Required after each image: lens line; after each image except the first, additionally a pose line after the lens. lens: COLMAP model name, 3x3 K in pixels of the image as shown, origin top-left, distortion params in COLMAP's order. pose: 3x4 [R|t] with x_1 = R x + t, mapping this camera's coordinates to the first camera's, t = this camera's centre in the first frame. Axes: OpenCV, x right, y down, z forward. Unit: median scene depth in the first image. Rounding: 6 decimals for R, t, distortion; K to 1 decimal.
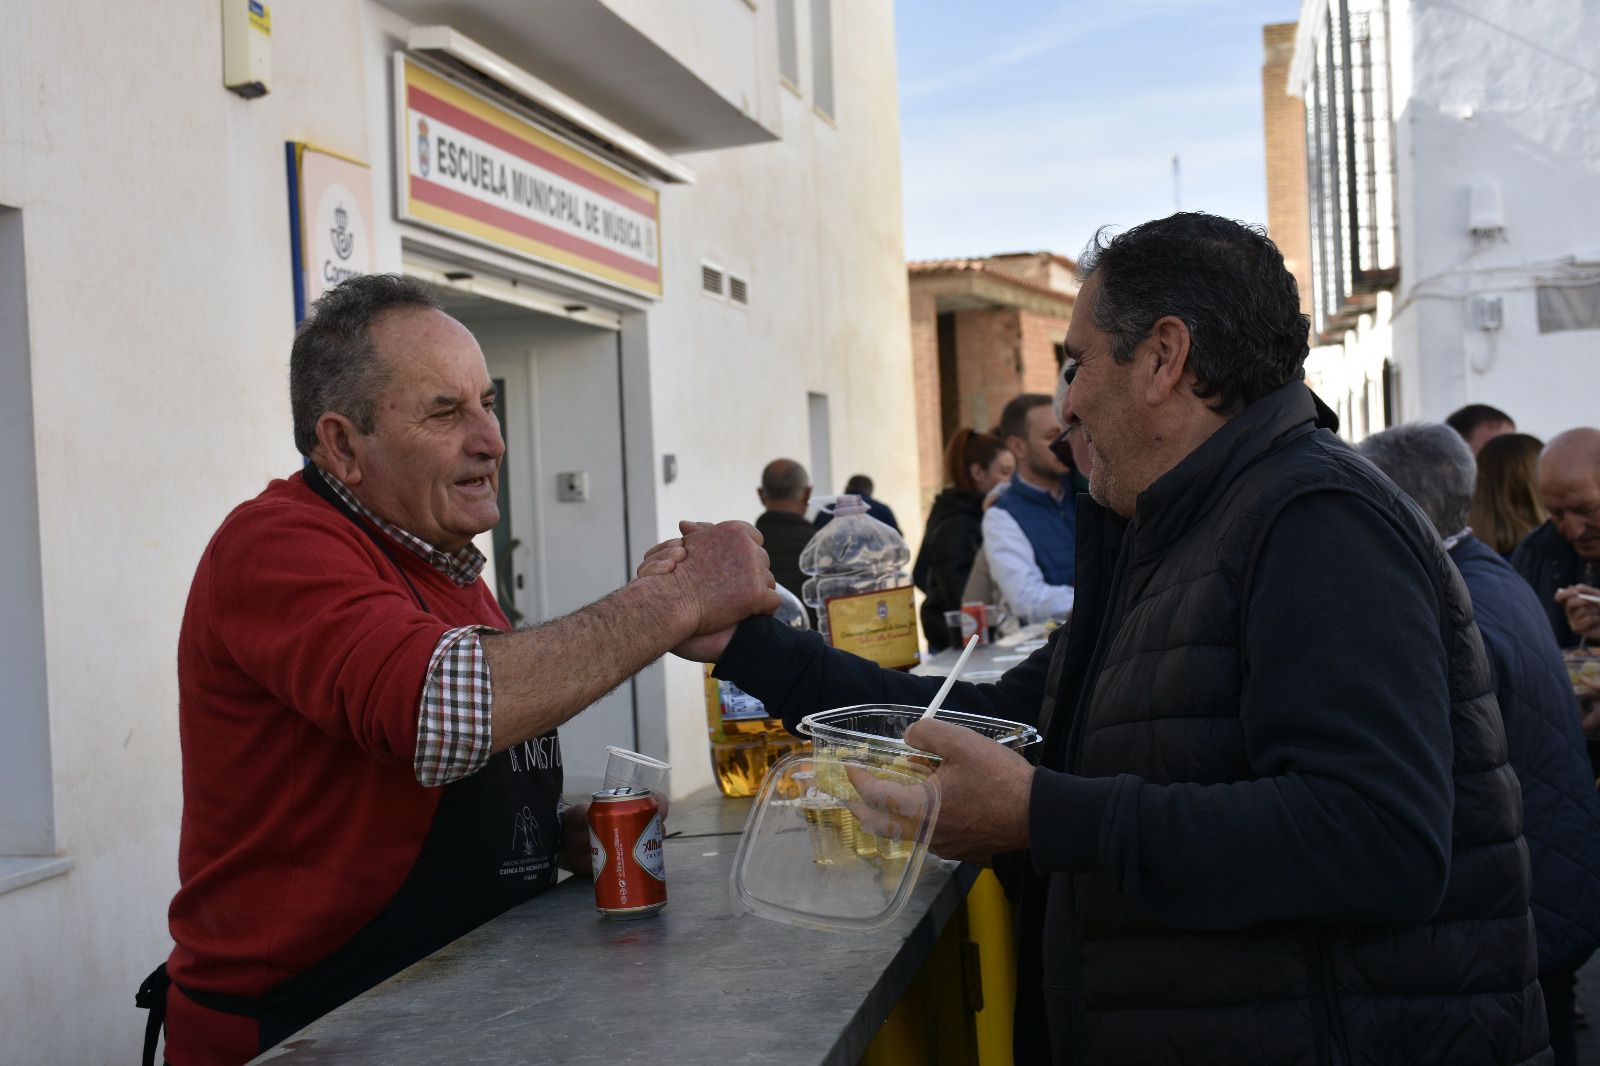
lens RADIAL K [[1227.8, 0, 800.0], [0, 1227.8, 533.0], [0, 0, 1]] dist [-0.022701, 0.000515]
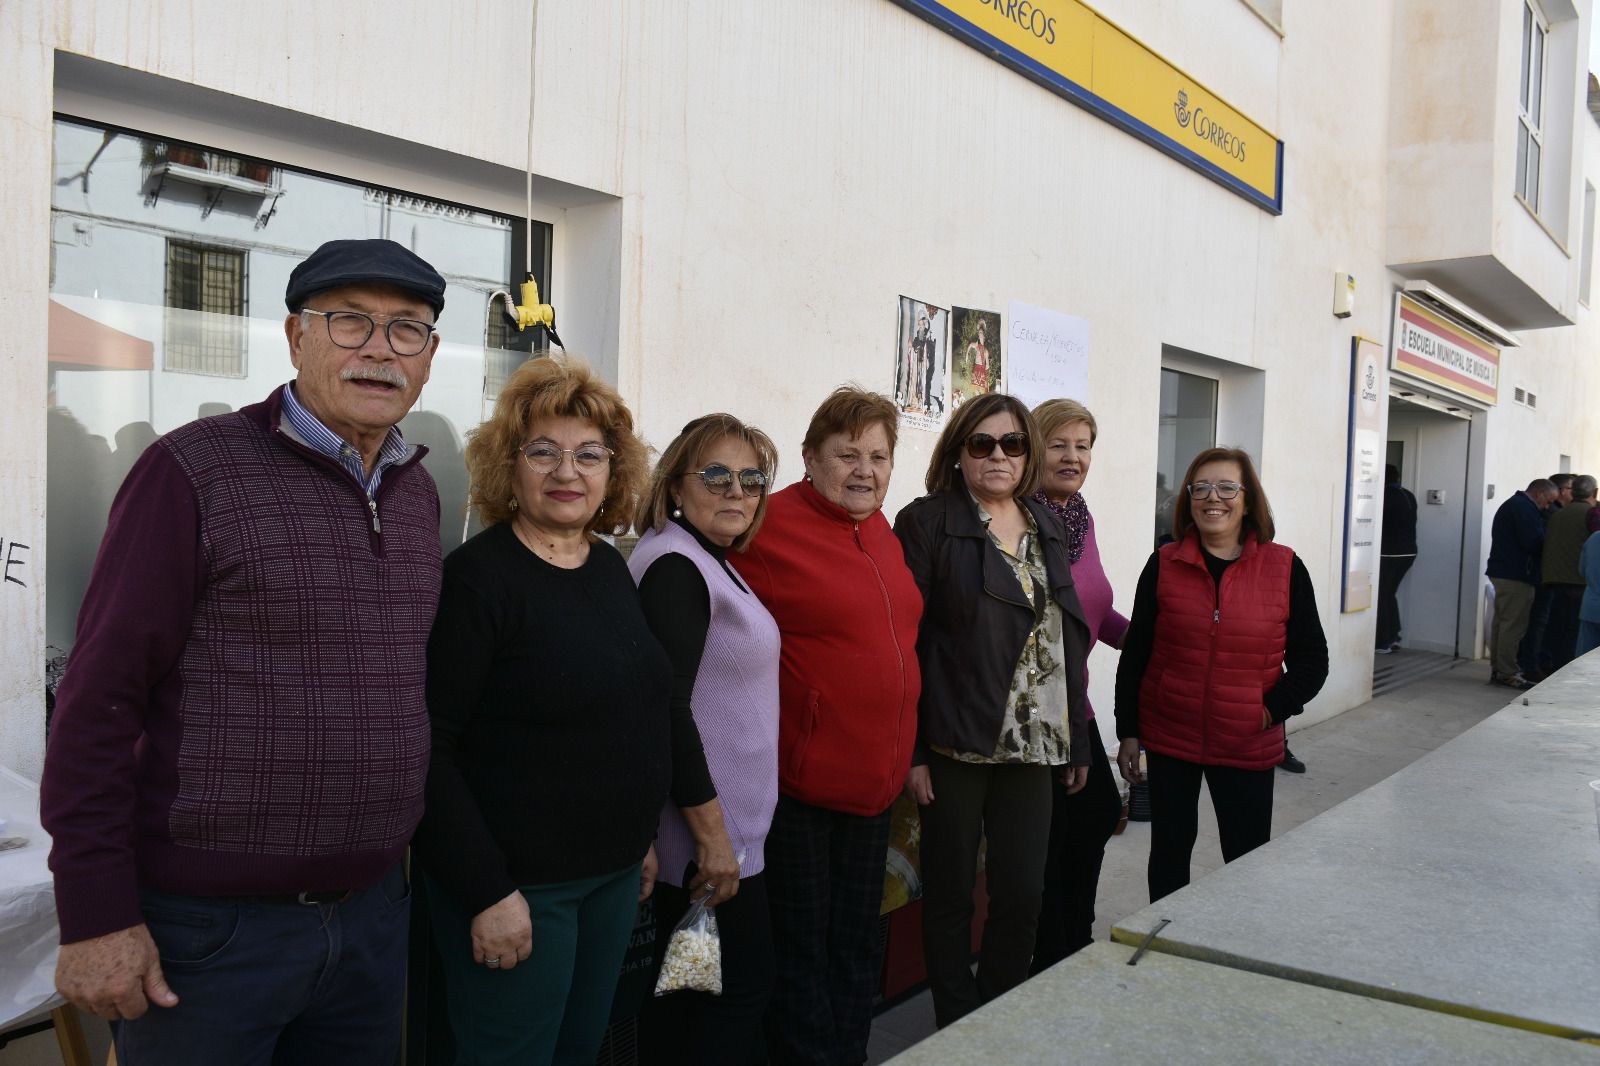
lens RADIAL K [[1152.6, 0, 800.0], [0, 1152.6, 533.0], [0, 0, 1]] dist [-0.005350, -0.001158]
pose [[0.930423, 0.107236, -0.350449, -0.499465], [-0.096422, 0.994172, 0.048217, 0.031860], [0.353577, -0.011071, 0.935340, -1.157031]]
